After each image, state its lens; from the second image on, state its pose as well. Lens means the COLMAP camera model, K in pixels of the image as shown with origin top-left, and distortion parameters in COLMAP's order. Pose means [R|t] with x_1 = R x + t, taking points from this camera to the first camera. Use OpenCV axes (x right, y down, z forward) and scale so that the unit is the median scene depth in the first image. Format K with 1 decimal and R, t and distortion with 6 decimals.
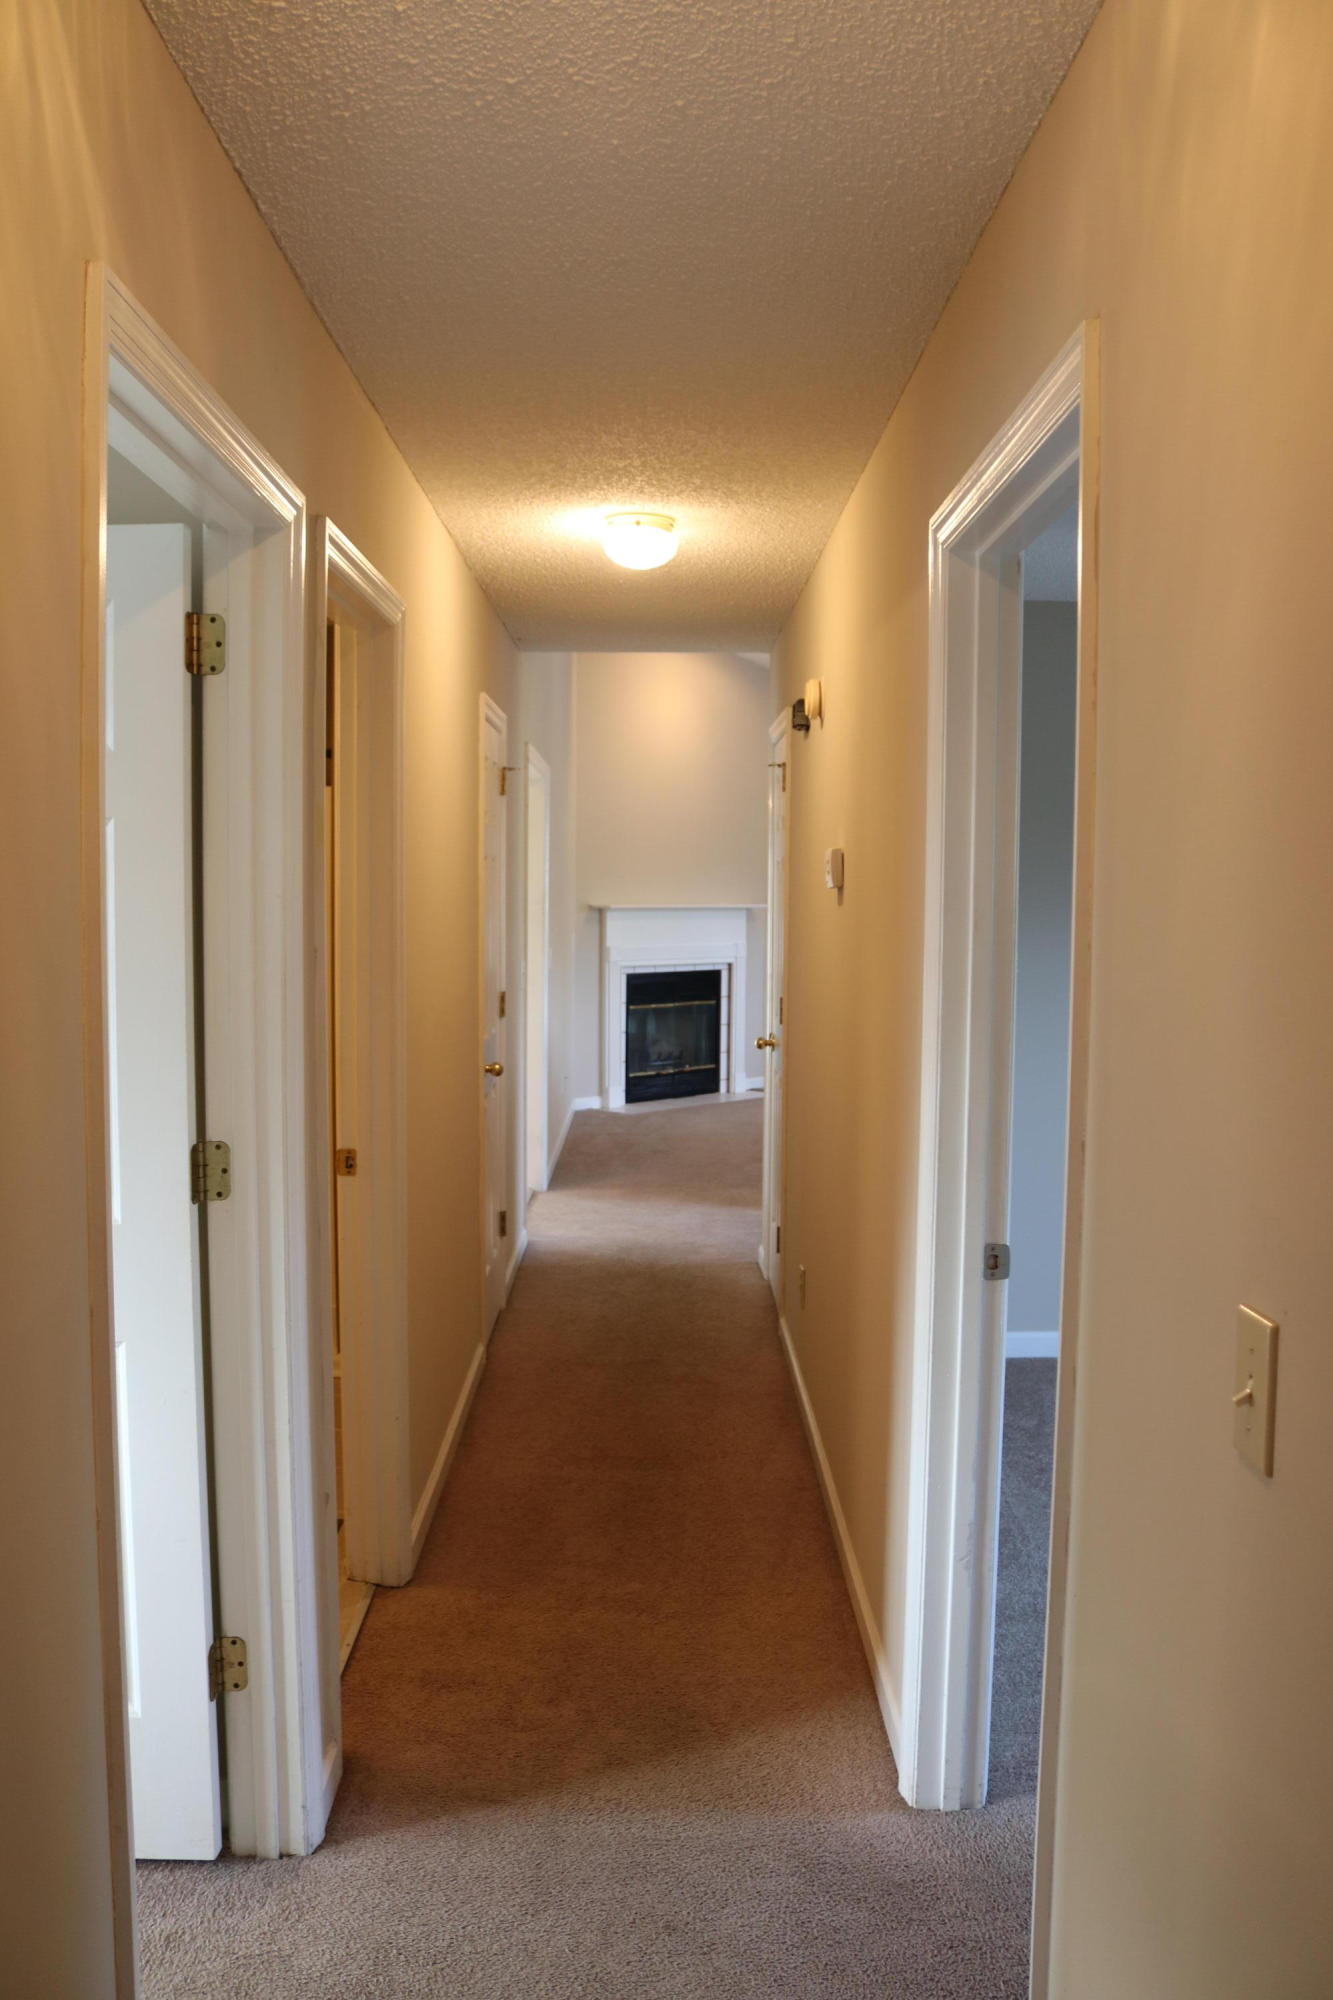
lens RADIAL K [[1648.1, 0, 666.5], [0, 1648.1, 1000.0], [0, 0, 1]] dist [-0.160535, 0.129816]
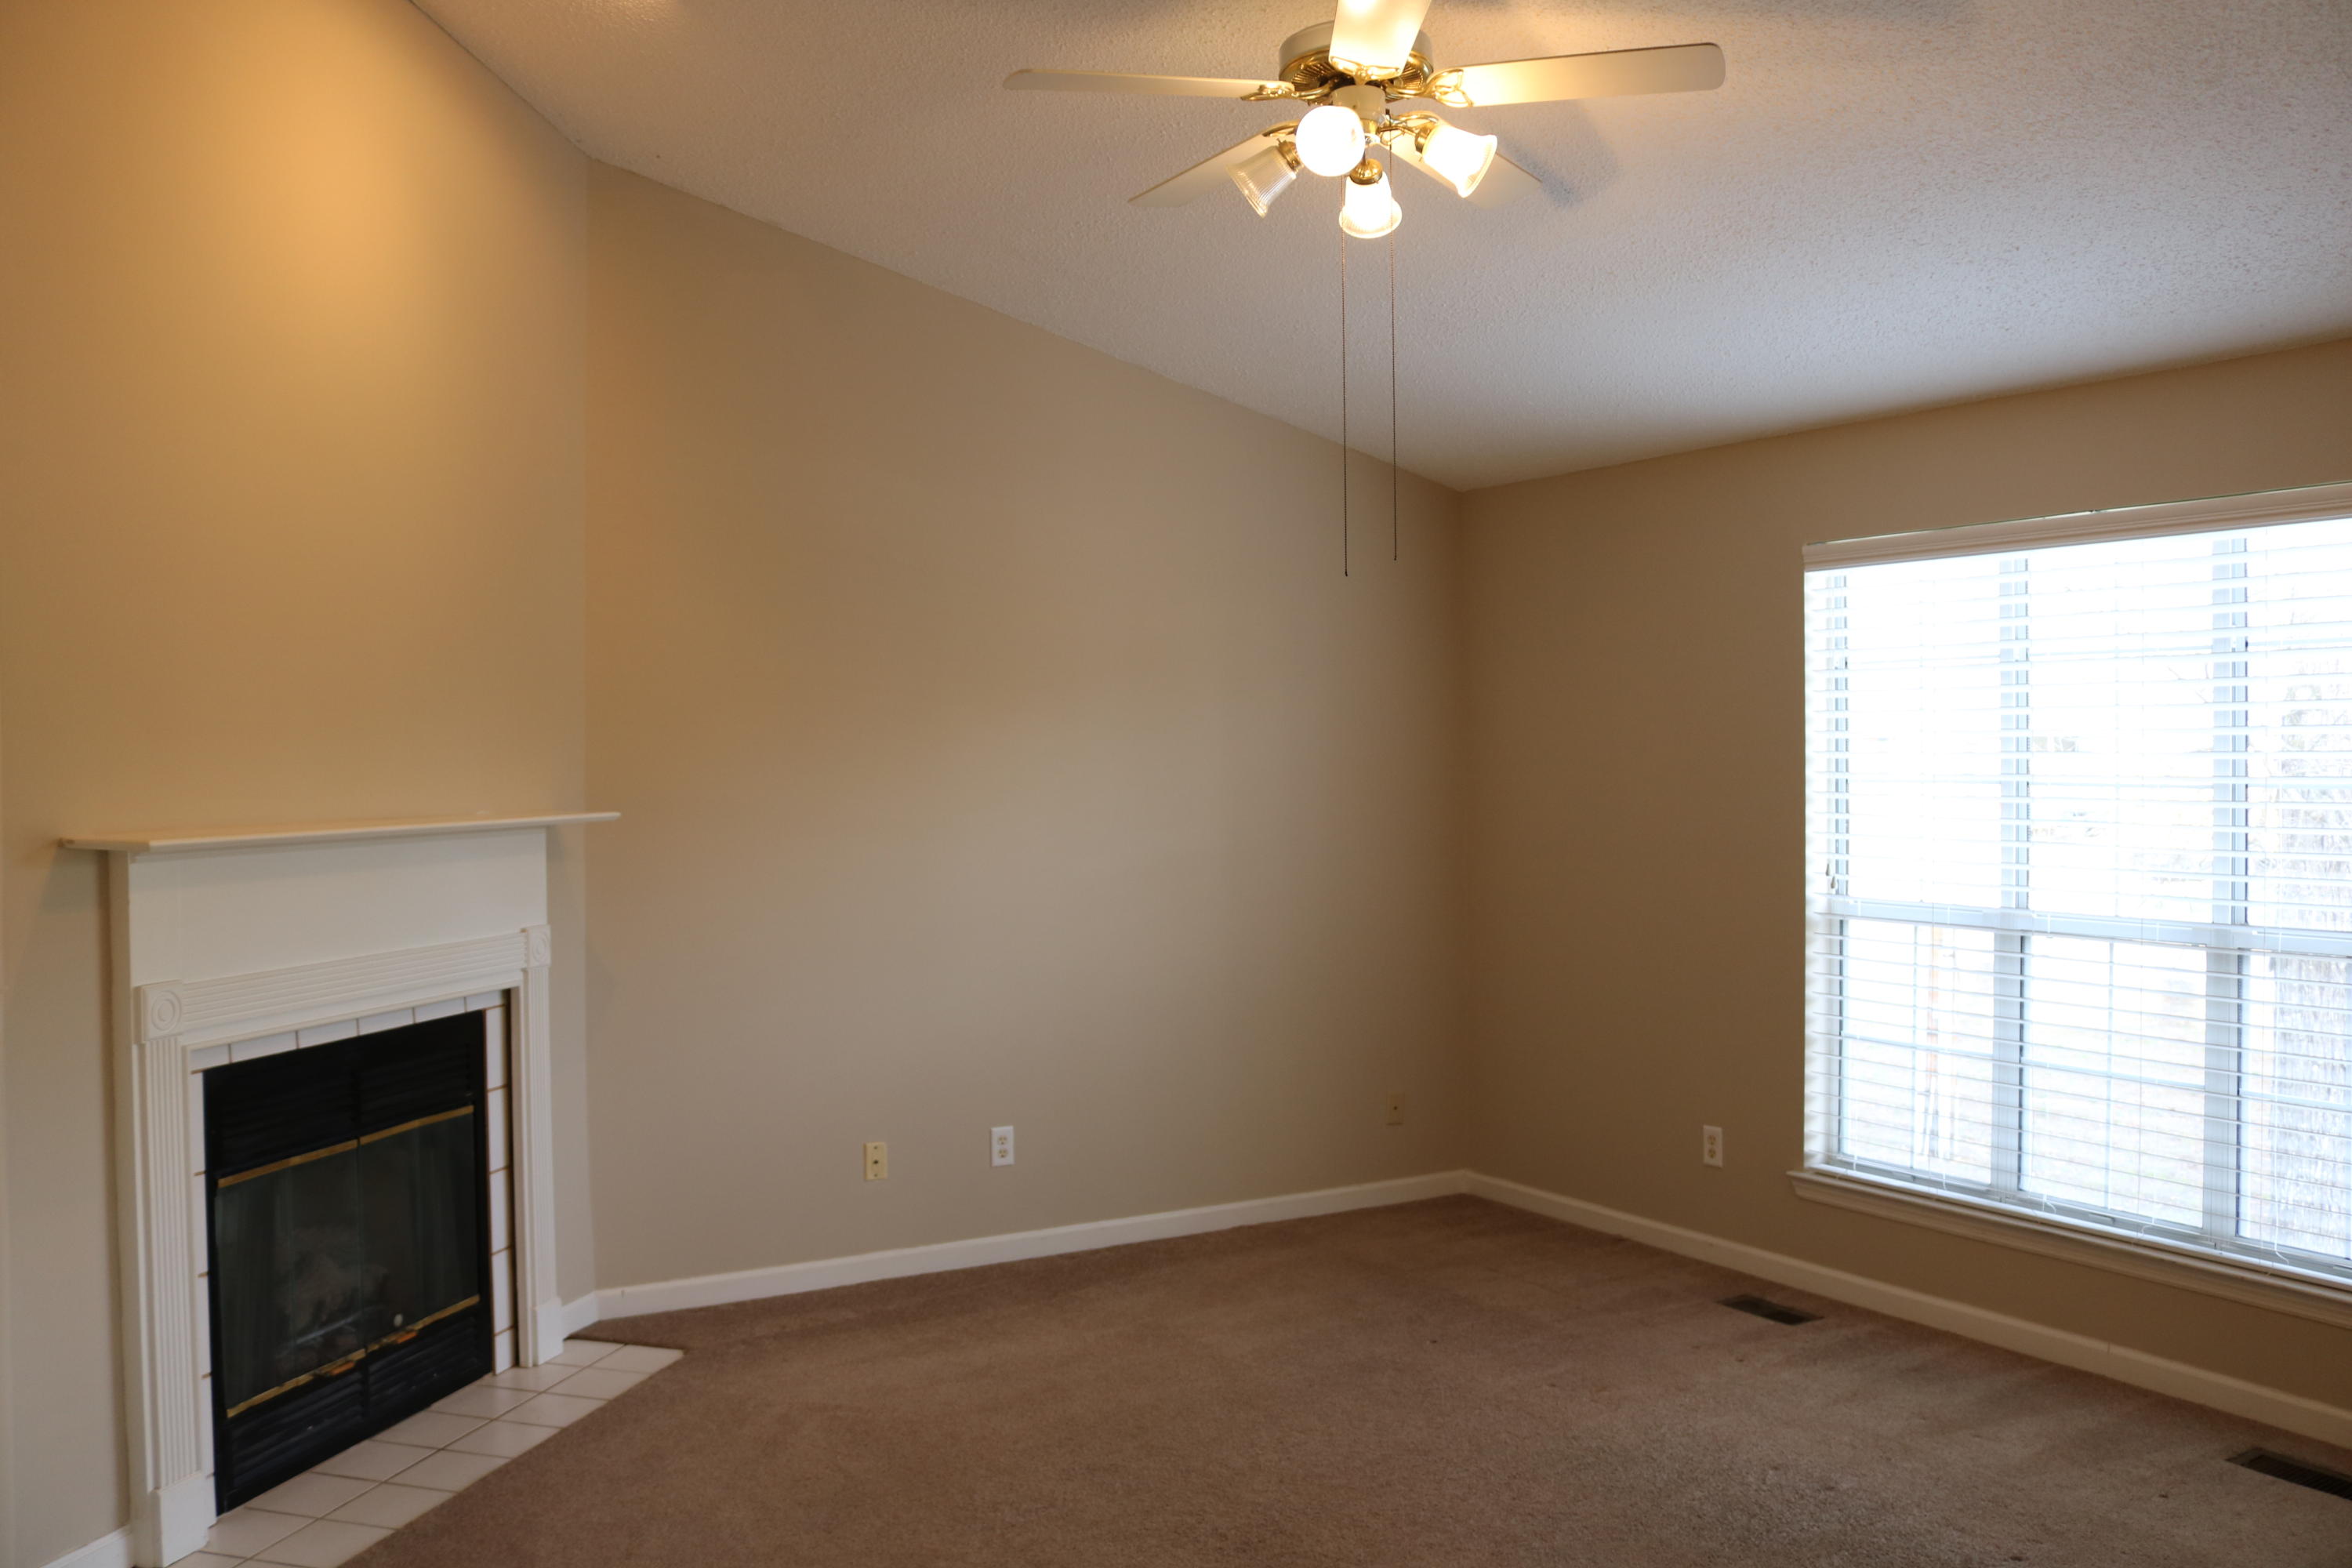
lens RADIAL K [[1938.1, 0, 1168.9], [0, 1938.1, 767.4], [0, 0, 1]] dist [-0.160535, 0.129816]
pose [[0.871359, -0.020609, 0.490213, -0.034912], [0.054388, 0.997017, -0.054759, -0.040104], [-0.487622, 0.074376, 0.869881, 0.605302]]
